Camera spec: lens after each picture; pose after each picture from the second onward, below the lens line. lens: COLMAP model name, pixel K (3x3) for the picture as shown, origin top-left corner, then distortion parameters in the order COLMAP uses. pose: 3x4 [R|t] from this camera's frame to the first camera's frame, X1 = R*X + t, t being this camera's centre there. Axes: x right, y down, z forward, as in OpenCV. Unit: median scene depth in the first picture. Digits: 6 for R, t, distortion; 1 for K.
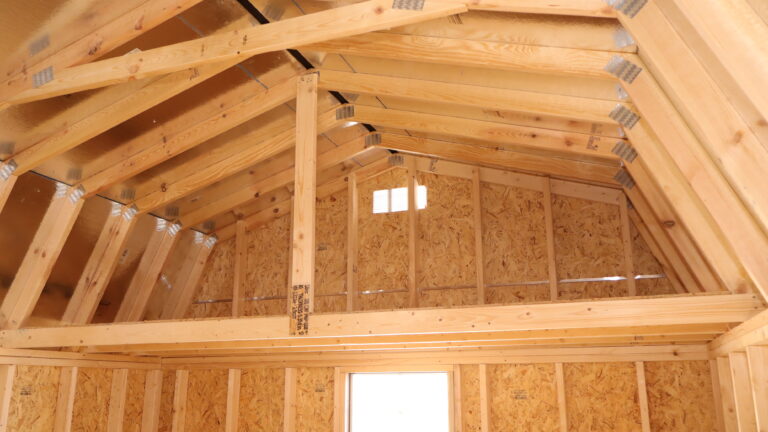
lens RADIAL K [[640.1, 0, 384.0], [0, 640.1, 216.0], [0, 0, 1]] dist [-0.019137, 0.007115]
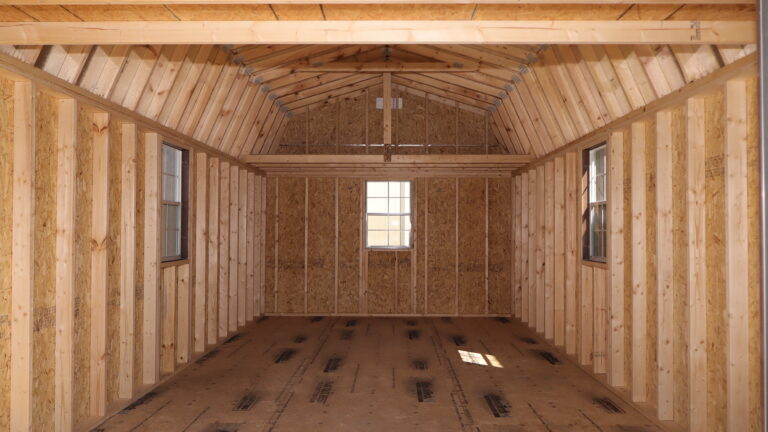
lens RADIAL K [[640.1, 0, 384.0], [0, 640.1, 216.0], [0, 0, 1]] dist [-0.019137, 0.007115]
pose [[0.941026, 0.014553, 0.338021, -0.773086], [-0.095024, 0.970229, 0.222769, -0.146111], [-0.324716, -0.241752, 0.914393, -1.141857]]
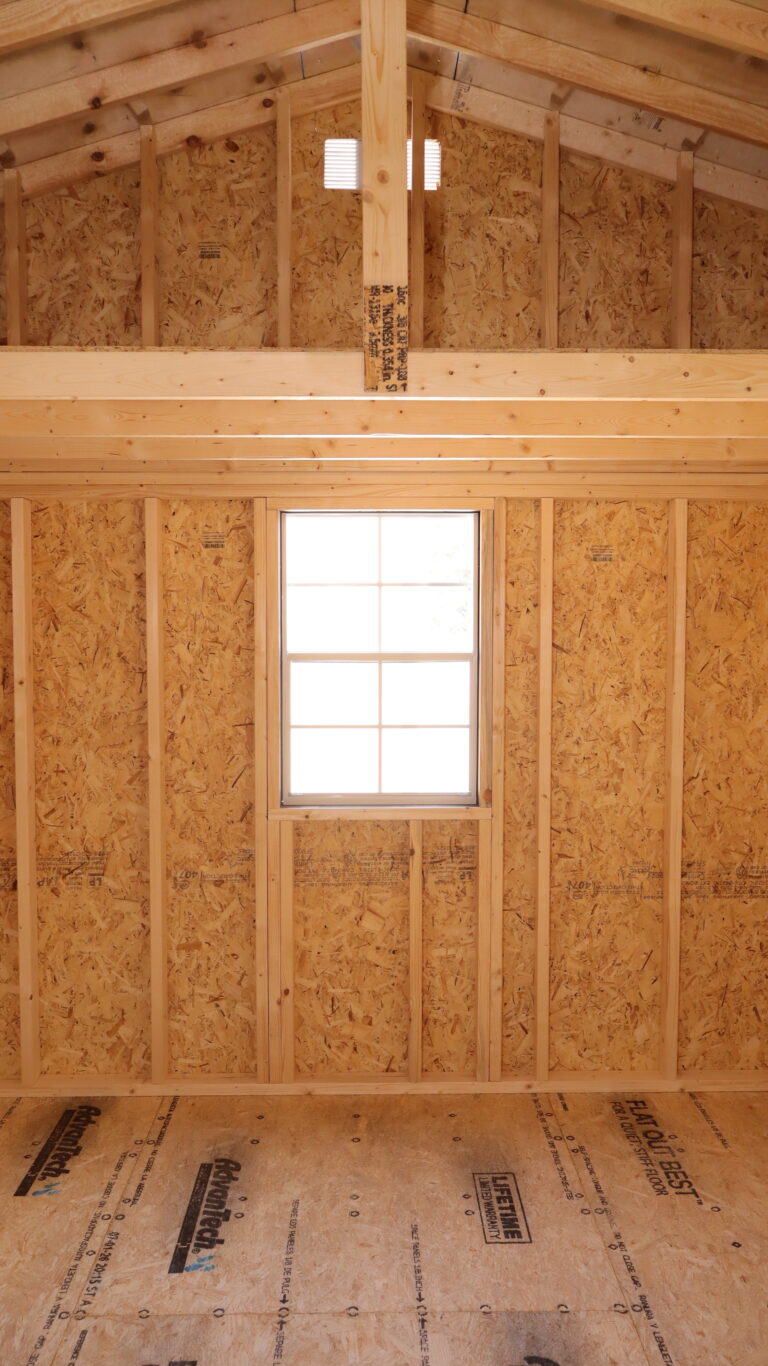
lens RADIAL K [[1138.6, 0, 379.1], [0, 1138.6, 691.8], [0, 0, 1]] dist [-0.019137, 0.007115]
pose [[0.931388, -0.019552, 0.363503, -0.323674], [-0.098477, 0.947792, 0.303302, 0.100431], [-0.350456, -0.318288, 0.880837, 0.122874]]
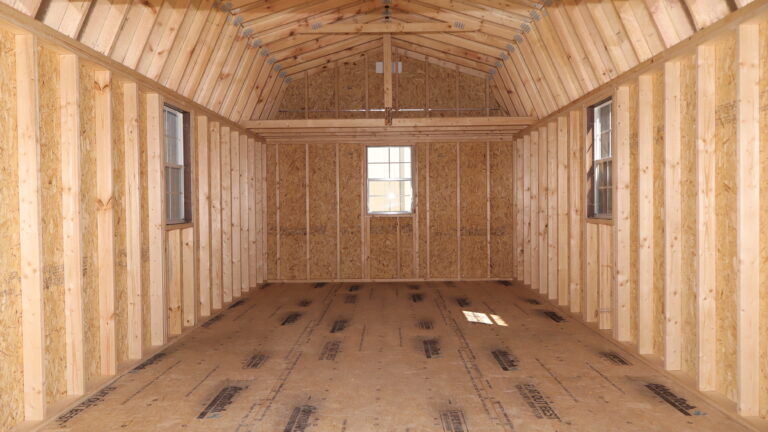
lens RADIAL K [[640.1, 0, 384.0], [0, 640.1, 216.0], [0, 0, 1]] dist [-0.019137, 0.007115]
pose [[0.939310, -0.013128, 0.342818, -0.786851], [-0.082470, 0.961325, 0.262780, -0.116790], [-0.333009, -0.275104, 0.901899, -1.138672]]
